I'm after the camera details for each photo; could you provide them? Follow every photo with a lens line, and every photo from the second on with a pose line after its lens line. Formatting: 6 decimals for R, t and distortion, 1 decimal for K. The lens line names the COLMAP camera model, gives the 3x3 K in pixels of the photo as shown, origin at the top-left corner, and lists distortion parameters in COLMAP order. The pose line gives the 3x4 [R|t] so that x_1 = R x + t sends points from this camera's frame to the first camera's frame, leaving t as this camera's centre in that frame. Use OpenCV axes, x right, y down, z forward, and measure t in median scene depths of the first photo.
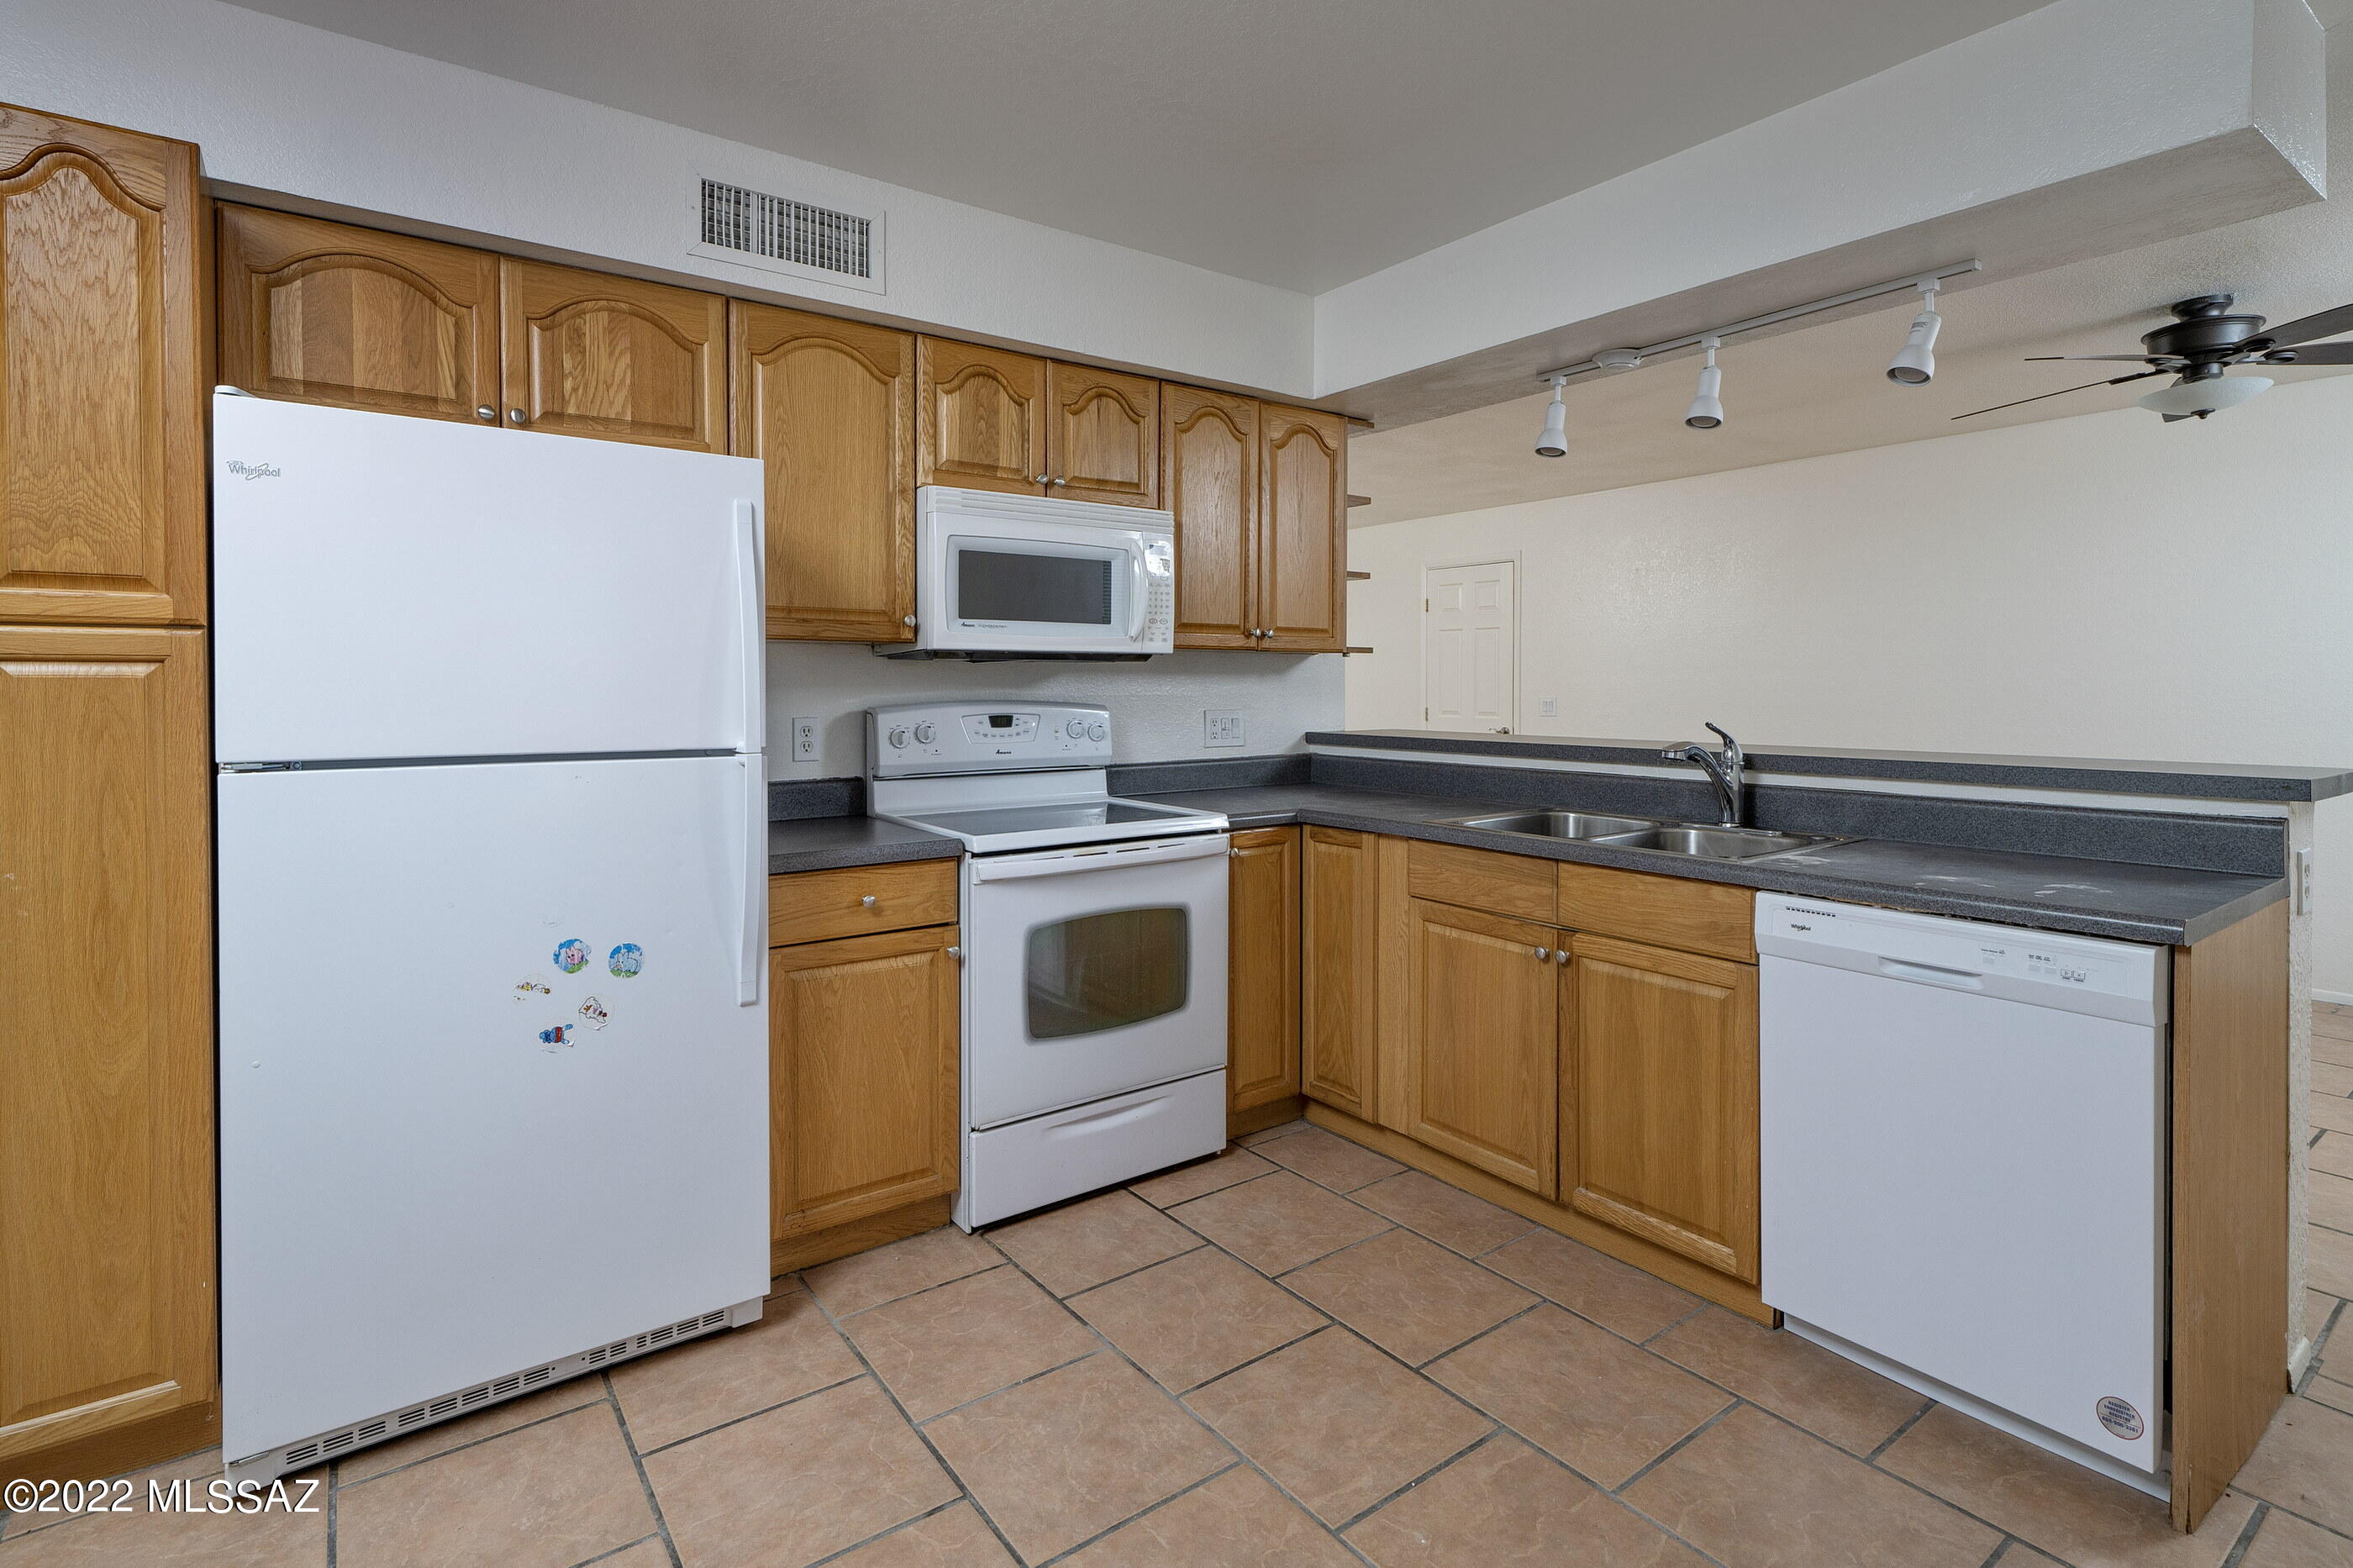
lens RADIAL K [[1200.9, 0, 1195.5], [0, 1200.9, 702.9], [0, 0, 1]] dist [0.004134, -0.000179]
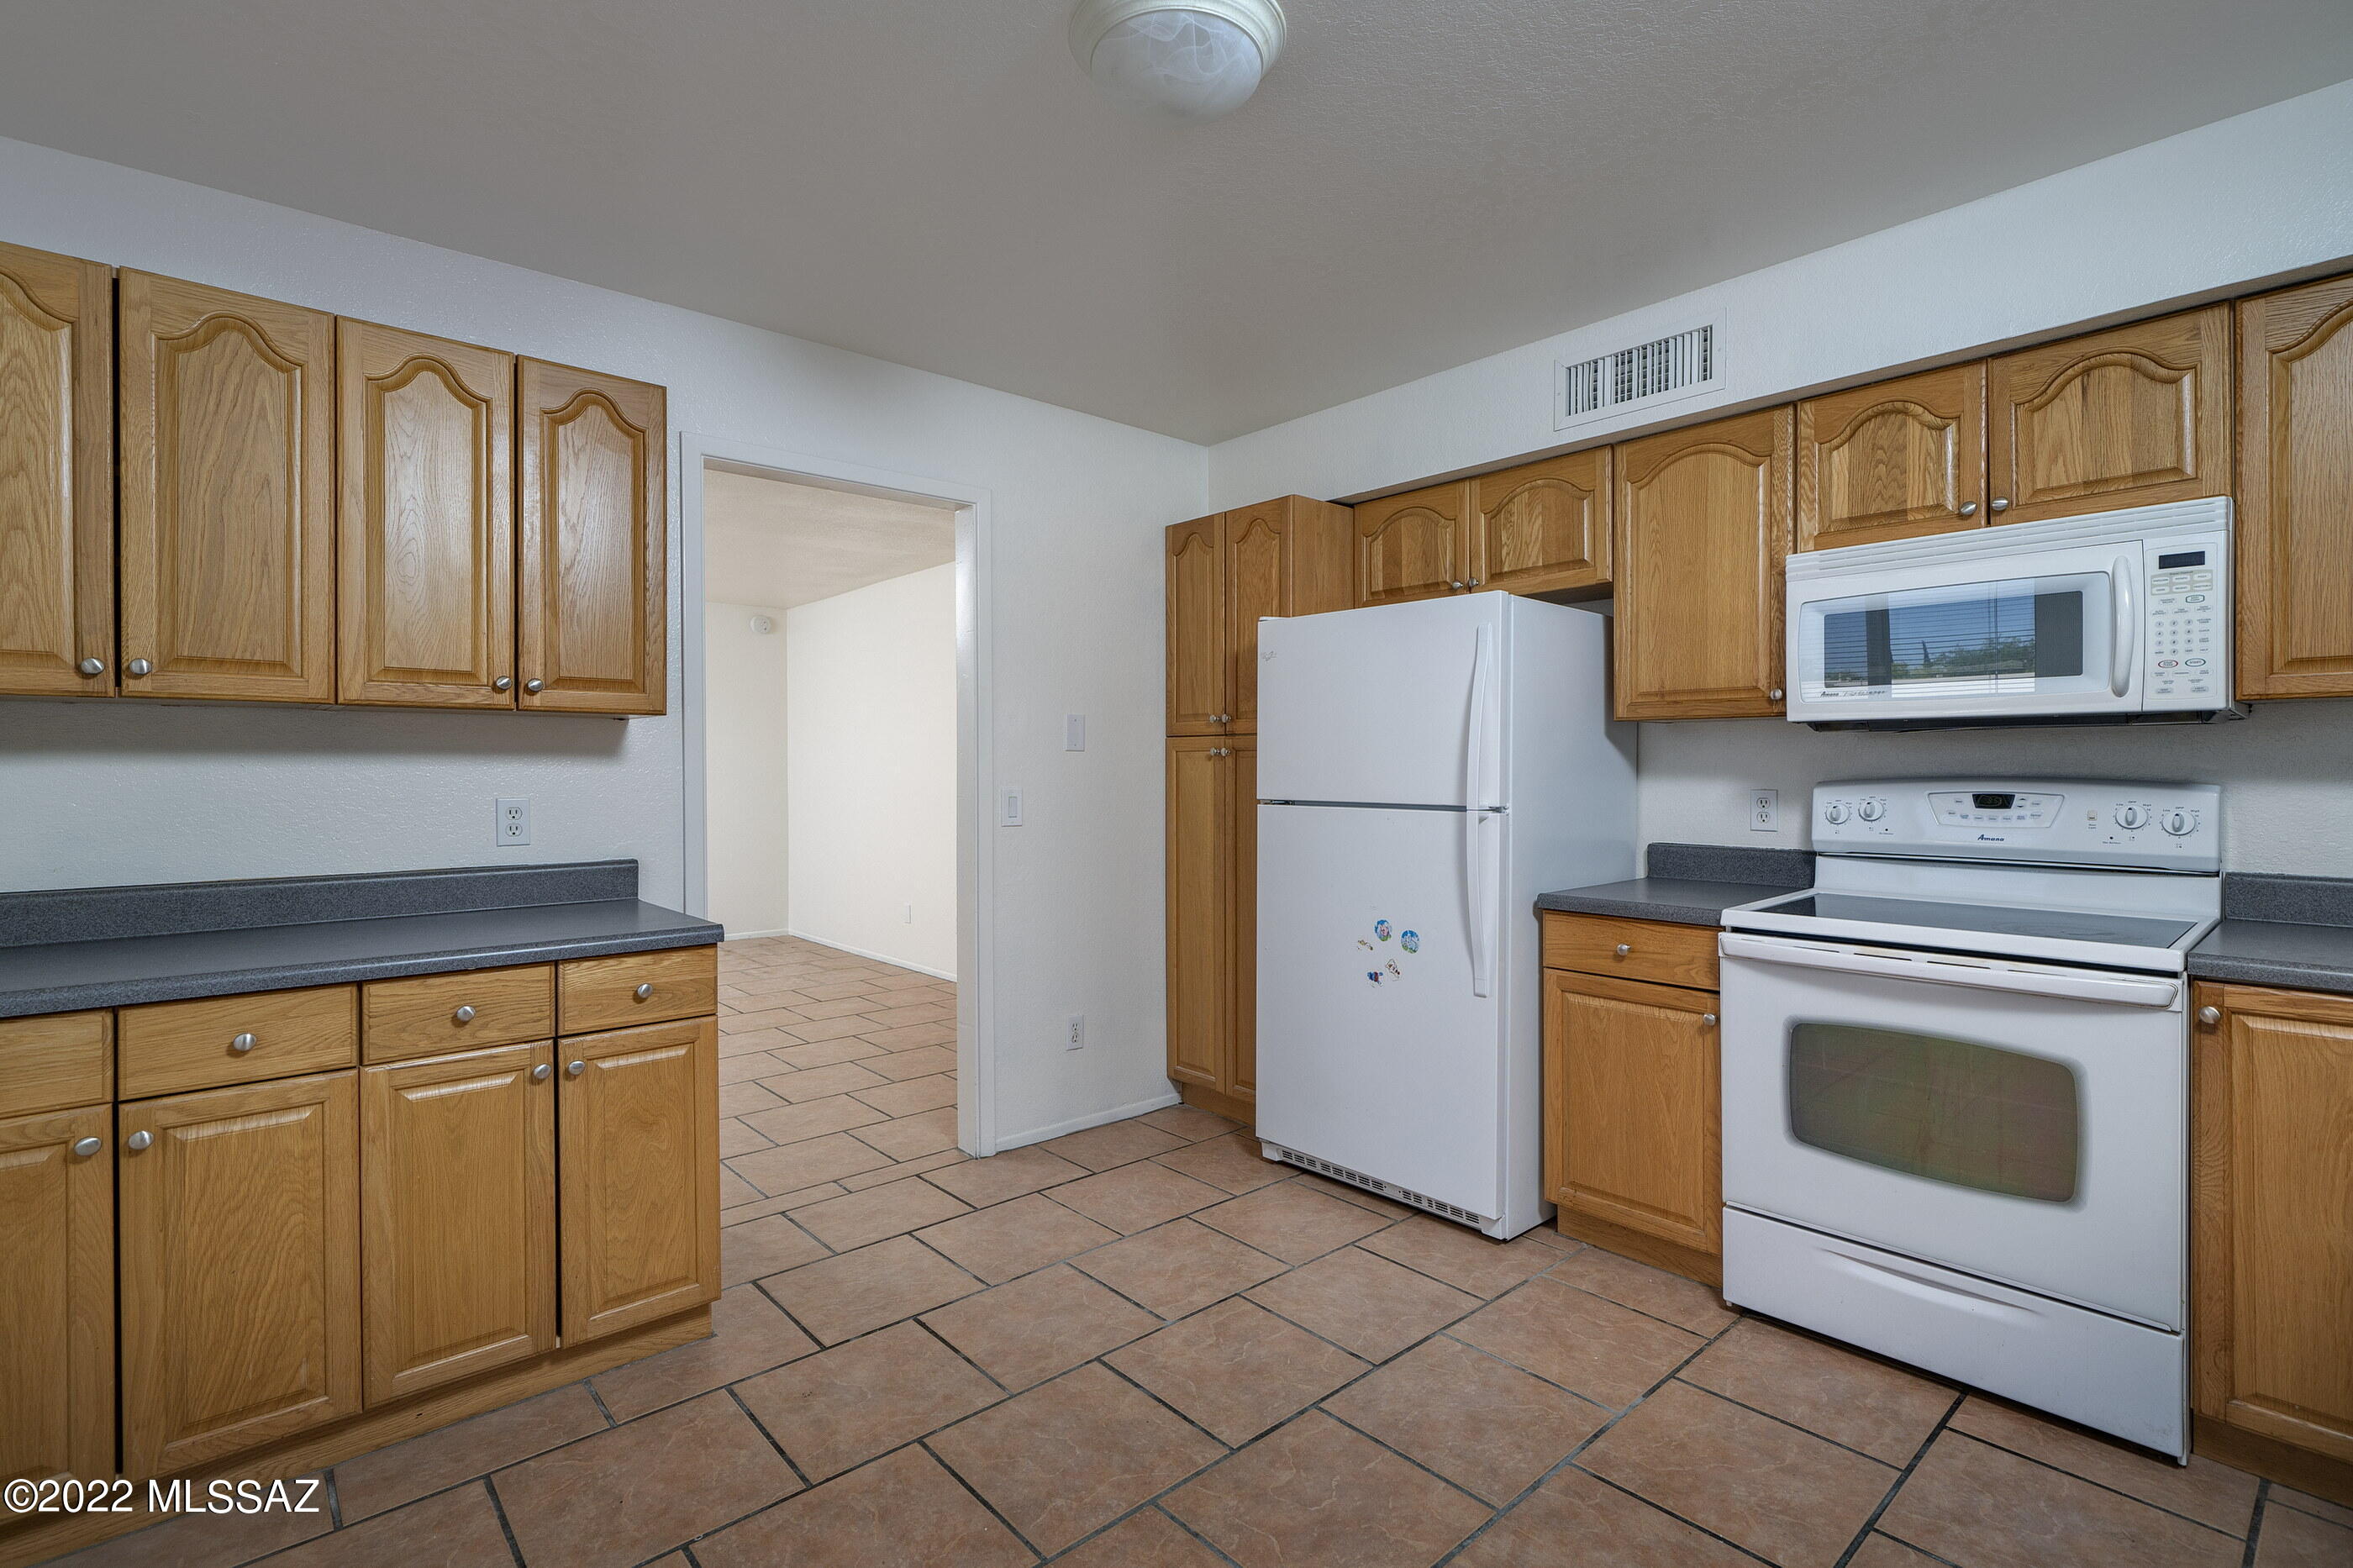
lens RADIAL K [[1119.9, 0, 1183.3], [0, 1119.9, 771.5], [0, 0, 1]] dist [-0.001642, 0.000394]
pose [[0.054859, 0.005007, -0.998482, 0.717242], [-0.011465, 0.999925, 0.004384, -0.002806], [0.998428, 0.011207, 0.054913, 0.491761]]
